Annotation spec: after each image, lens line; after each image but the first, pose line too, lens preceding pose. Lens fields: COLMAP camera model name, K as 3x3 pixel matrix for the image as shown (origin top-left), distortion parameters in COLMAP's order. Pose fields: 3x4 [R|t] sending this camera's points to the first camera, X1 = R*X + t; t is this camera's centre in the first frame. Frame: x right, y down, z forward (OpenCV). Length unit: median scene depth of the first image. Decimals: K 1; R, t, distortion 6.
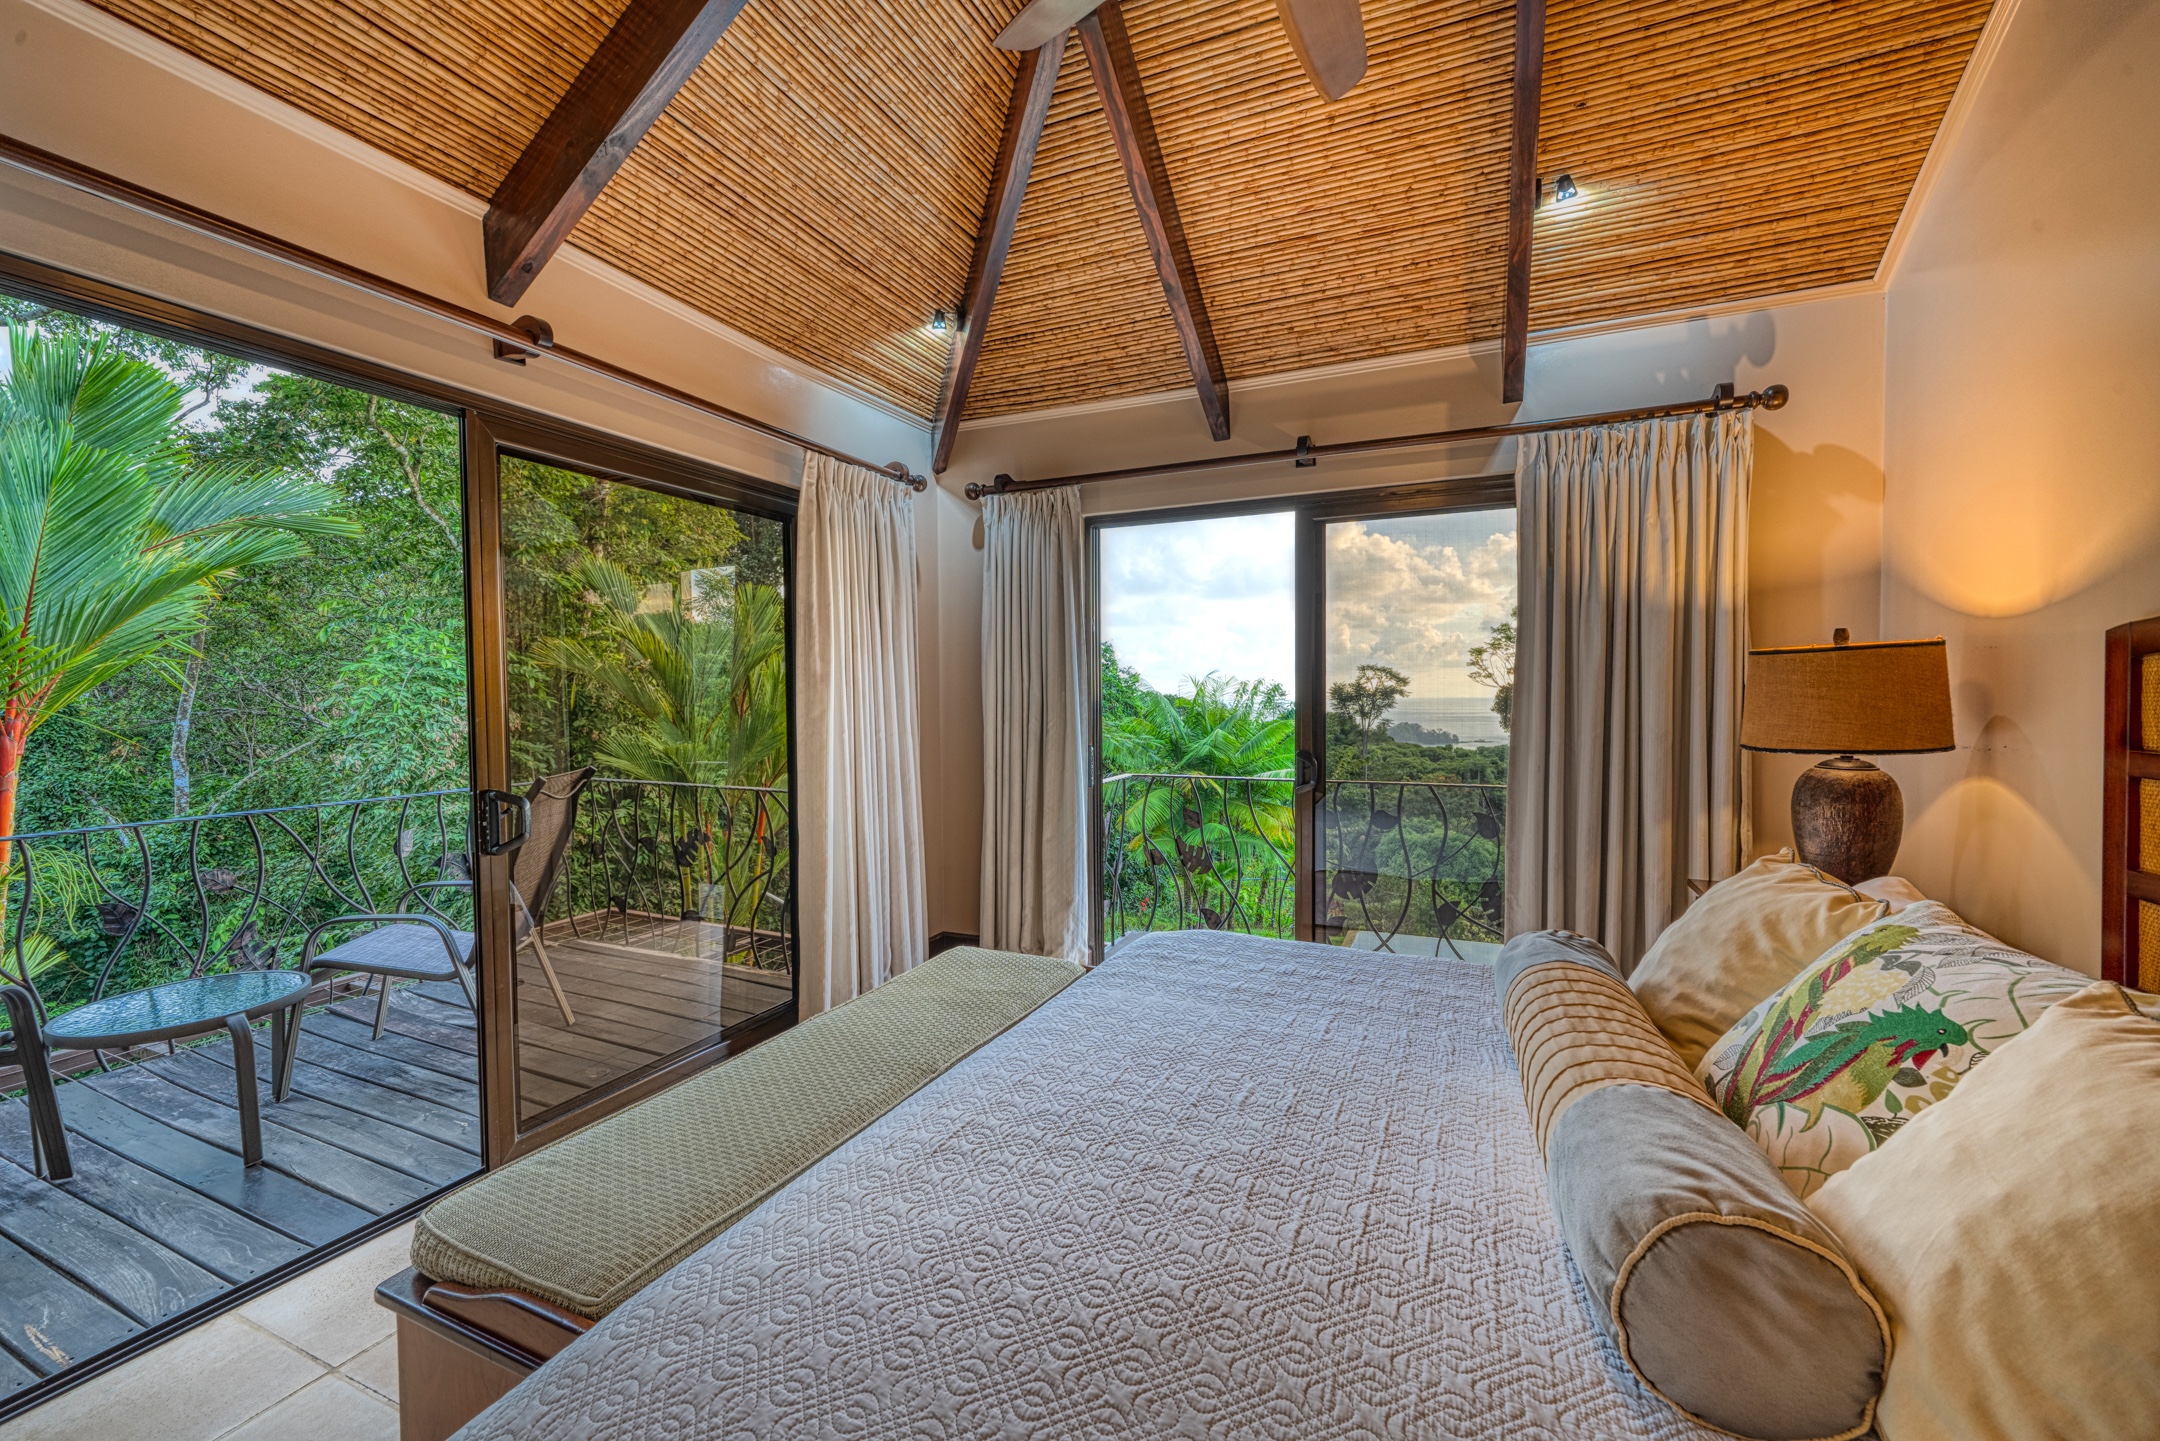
lens RADIAL K [[864.3, 0, 1072.2], [0, 864.3, 716.3], [0, 0, 1]] dist [-0.000097, 0.000012]
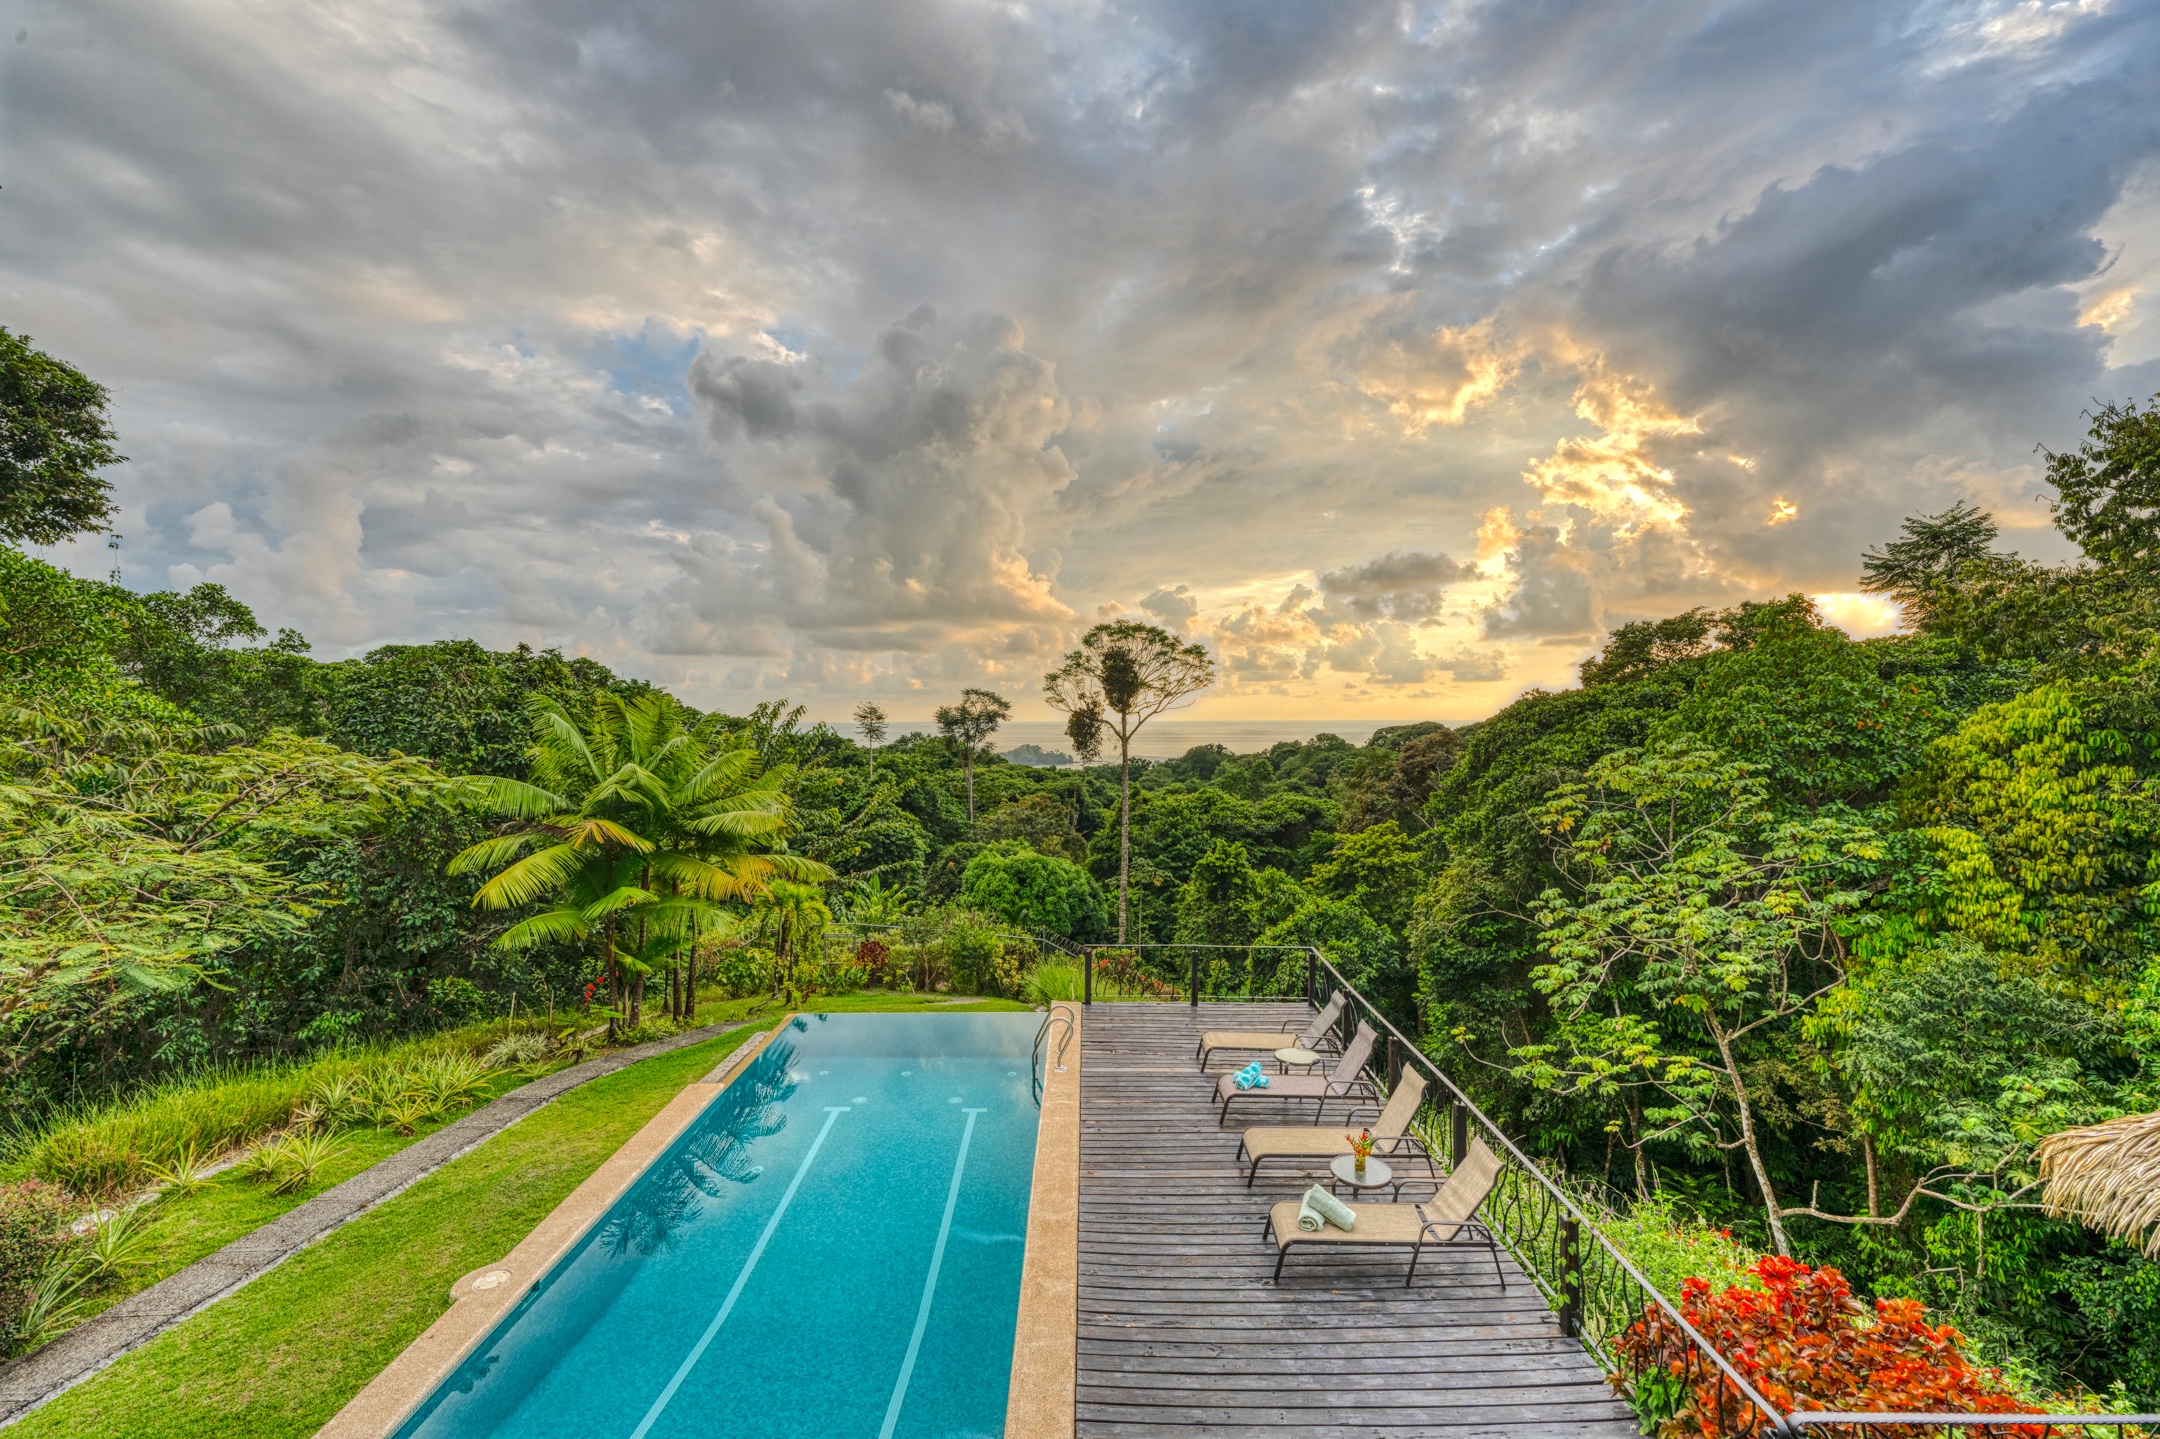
lens RADIAL K [[871.0, 0, 1071.3], [0, 871.0, 716.3], [0, 0, 1]] dist [0.000178, -0.000218]
pose [[0.912776, 0.004823, 0.408432, 1.183234], [0.006118, 0.999657, -0.025476, -0.028472], [-0.408415, 0.025753, 0.912433, 0.777699]]
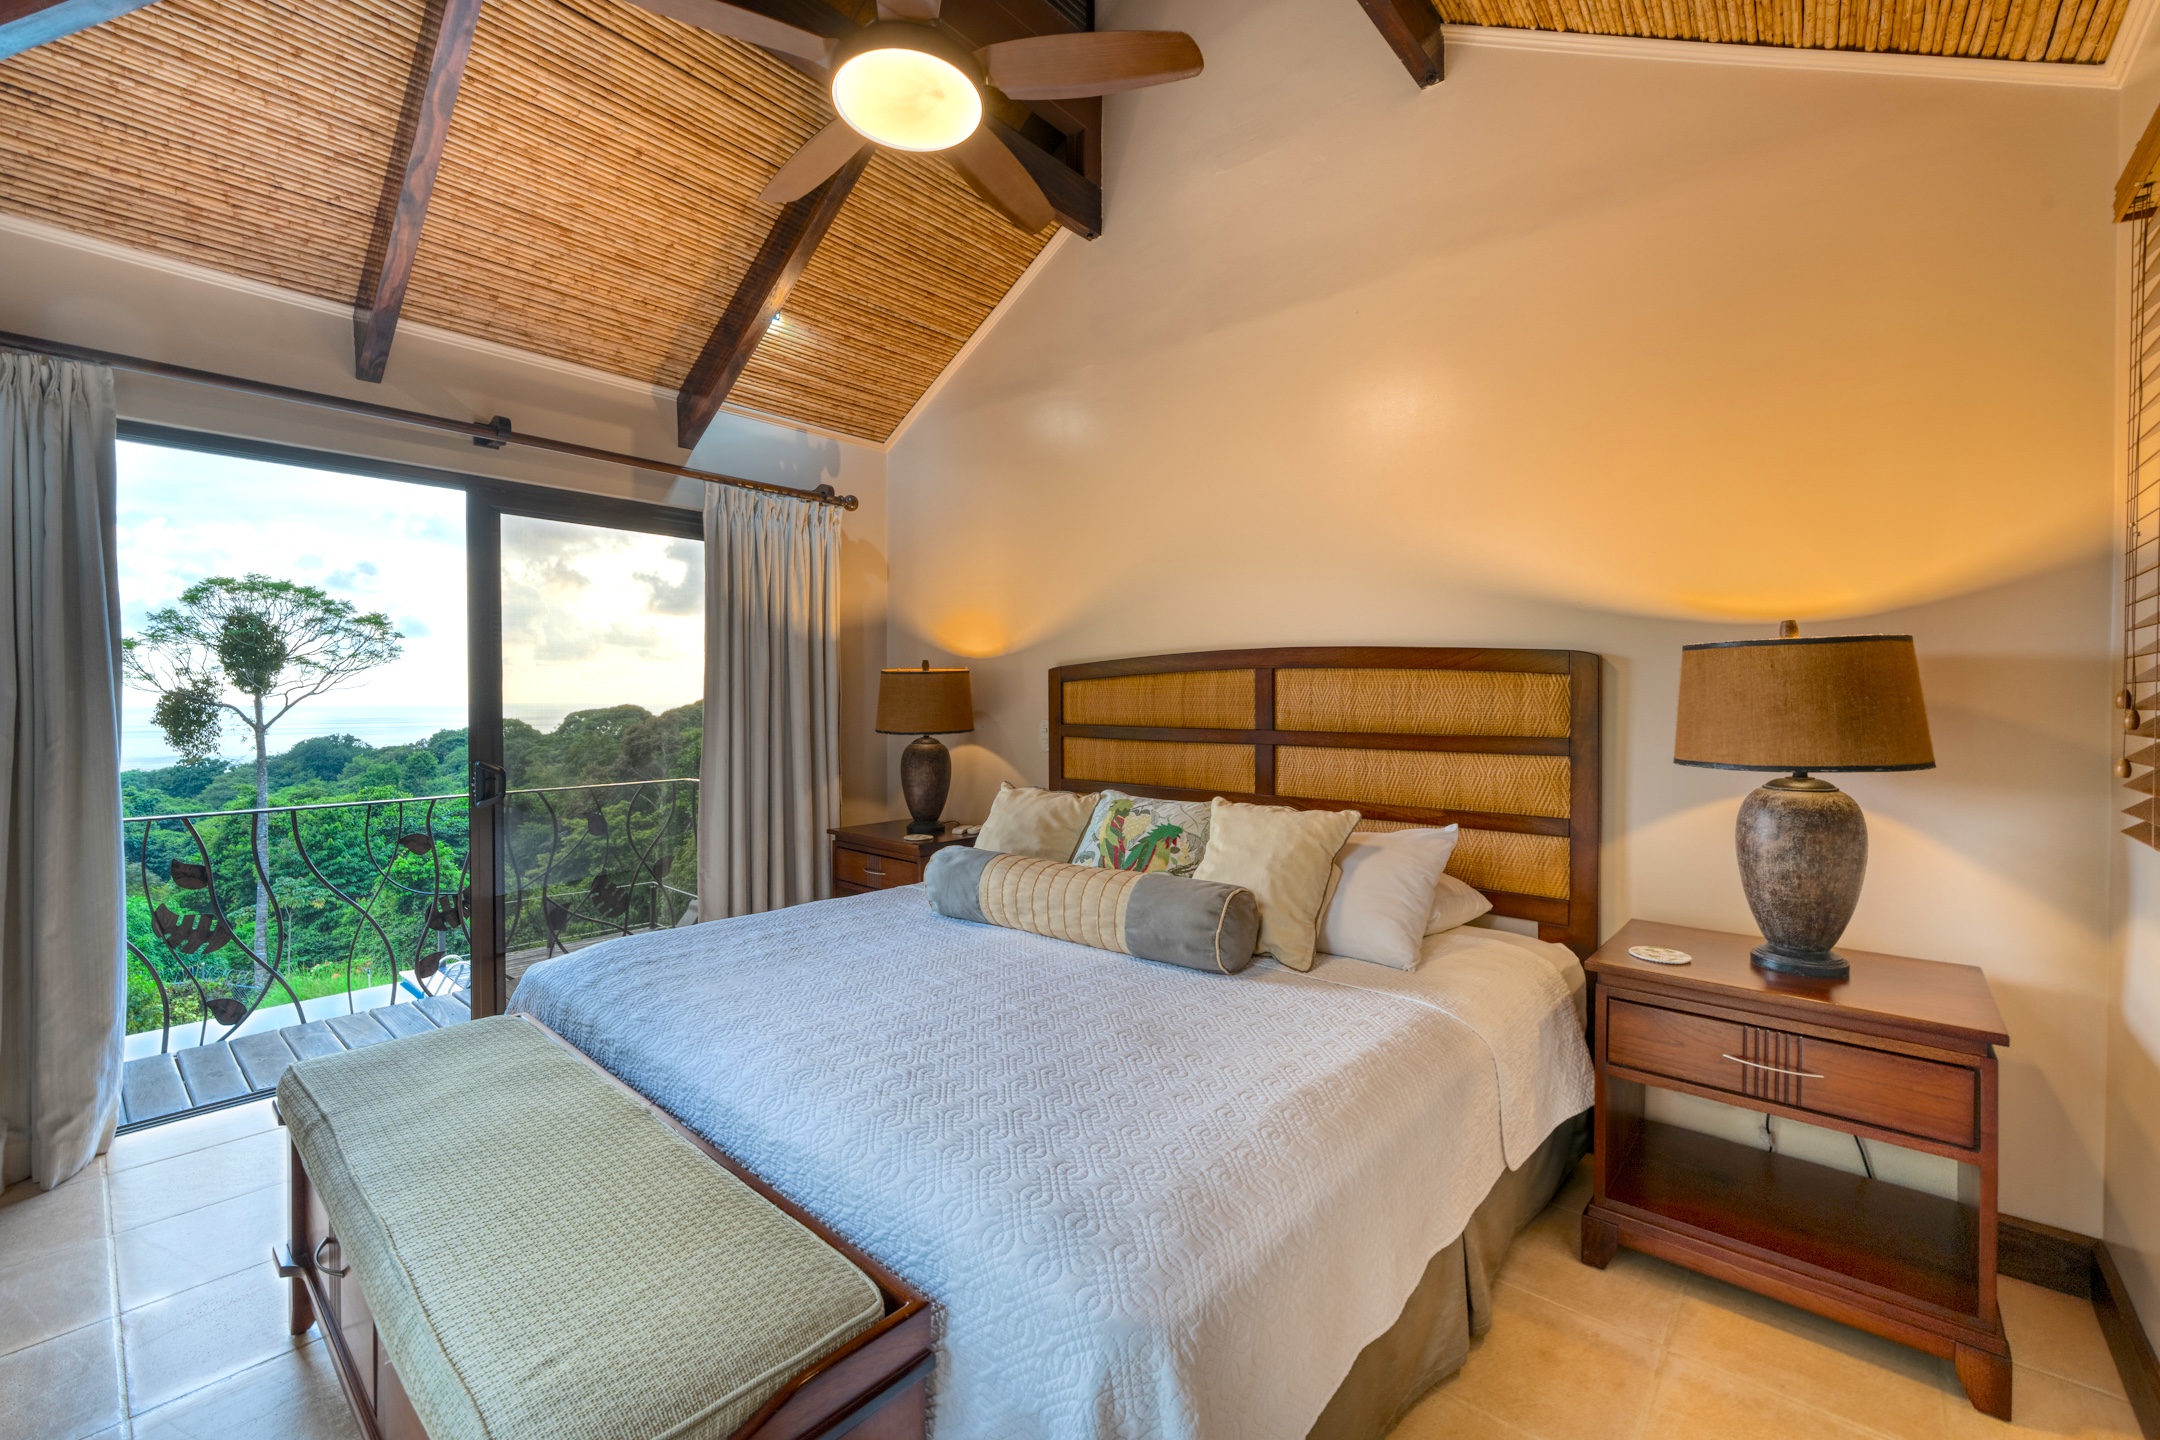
lens RADIAL K [[893.1, 0, 1070.5], [0, 893.1, 709.0], [0, 0, 1]] dist [-0.002223, 0.000048]
pose [[0.289614, -0.005634, 0.957127, -0.464752], [0.022962, 0.999736, -0.001063, 0.001259], [-0.956868, 0.022286, 0.289666, 0.152621]]
